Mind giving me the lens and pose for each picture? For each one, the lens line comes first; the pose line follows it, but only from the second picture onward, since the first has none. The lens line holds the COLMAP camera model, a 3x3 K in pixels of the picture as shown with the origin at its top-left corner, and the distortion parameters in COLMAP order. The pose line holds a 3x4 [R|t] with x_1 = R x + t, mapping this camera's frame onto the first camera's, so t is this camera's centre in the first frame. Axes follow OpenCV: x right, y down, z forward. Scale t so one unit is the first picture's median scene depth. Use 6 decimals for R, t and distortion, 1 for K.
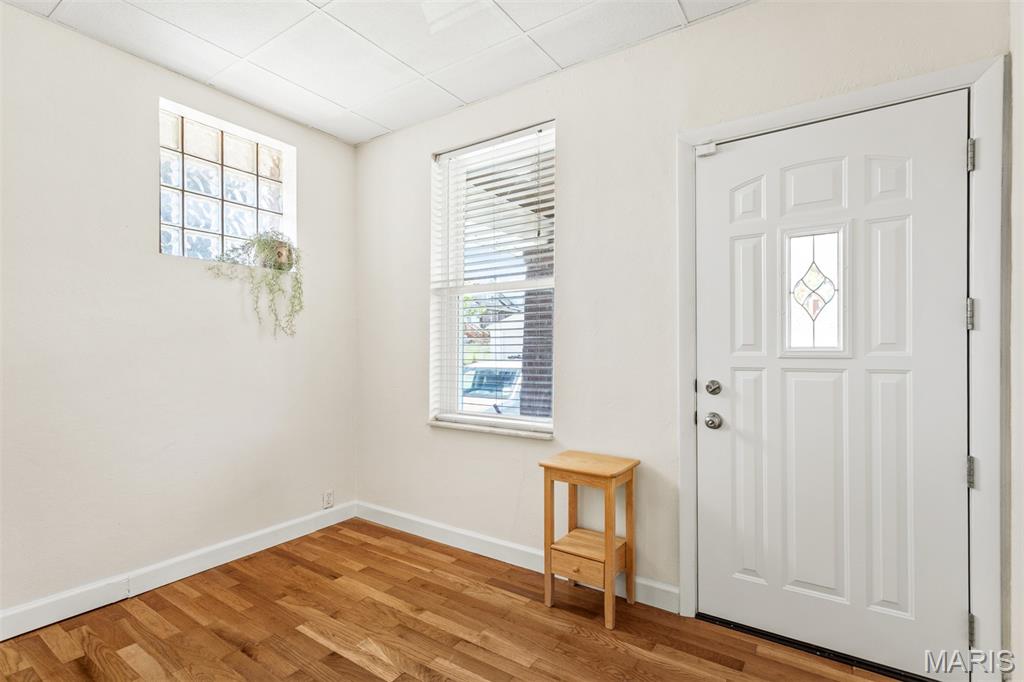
lens RADIAL K [[539.2, 0, 500.7], [0, 539.2, 344.8], [0, 0, 1]] dist [0.002413, 0.001231]
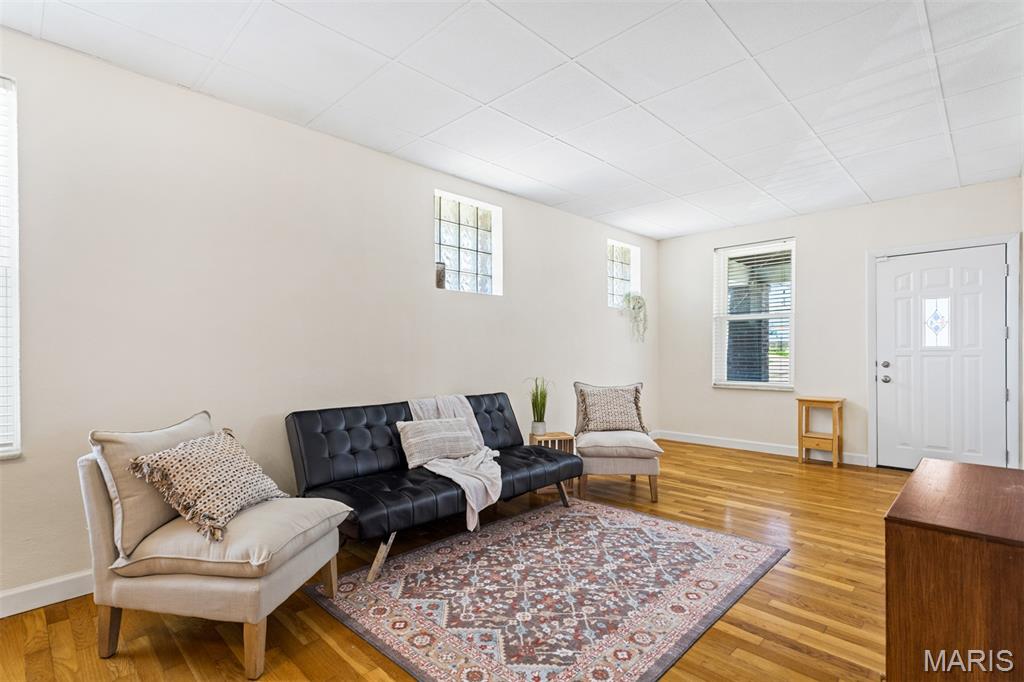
lens RADIAL K [[493.7, 0, 516.9], [0, 493.7, 350.5], [0, 0, 1]] dist [0.002136, -0.001836]
pose [[0.991967, 0.002383, -0.126474, -0.890786], [-0.002737, 0.999993, -0.002624, 0.031423], [0.126467, 0.002949, 0.991966, -1.266558]]
